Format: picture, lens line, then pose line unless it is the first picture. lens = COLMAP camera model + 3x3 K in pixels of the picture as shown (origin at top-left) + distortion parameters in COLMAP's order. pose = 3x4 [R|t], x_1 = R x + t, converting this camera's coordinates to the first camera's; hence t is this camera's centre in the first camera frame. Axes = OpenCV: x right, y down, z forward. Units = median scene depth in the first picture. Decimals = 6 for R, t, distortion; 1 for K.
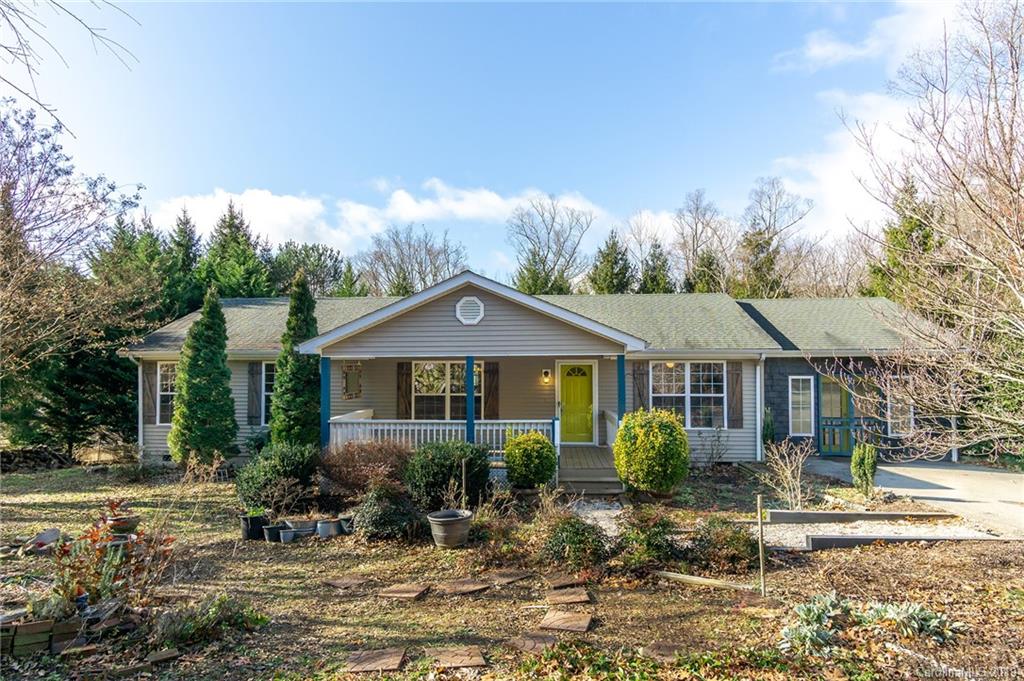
lens RADIAL K [[549.7, 0, 529.7], [0, 549.7, 339.9], [0, 0, 1]] dist [0.002029, -0.000042]
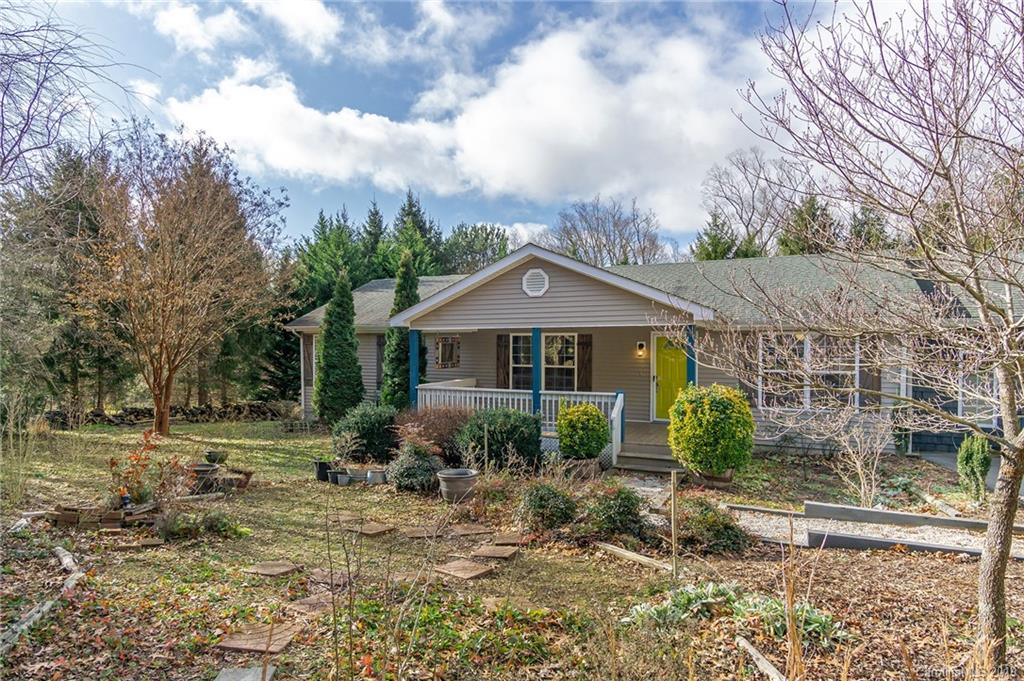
lens RADIAL K [[564.2, 0, 512.0], [0, 564.2, 340.5], [0, 0, 1]] dist [0.001118, -0.000015]
pose [[0.931766, 0.000892, -0.363058, 0.193571], [0.016220, 0.998896, 0.044082, 0.005431], [0.362696, -0.046963, 0.930723, 0.008834]]
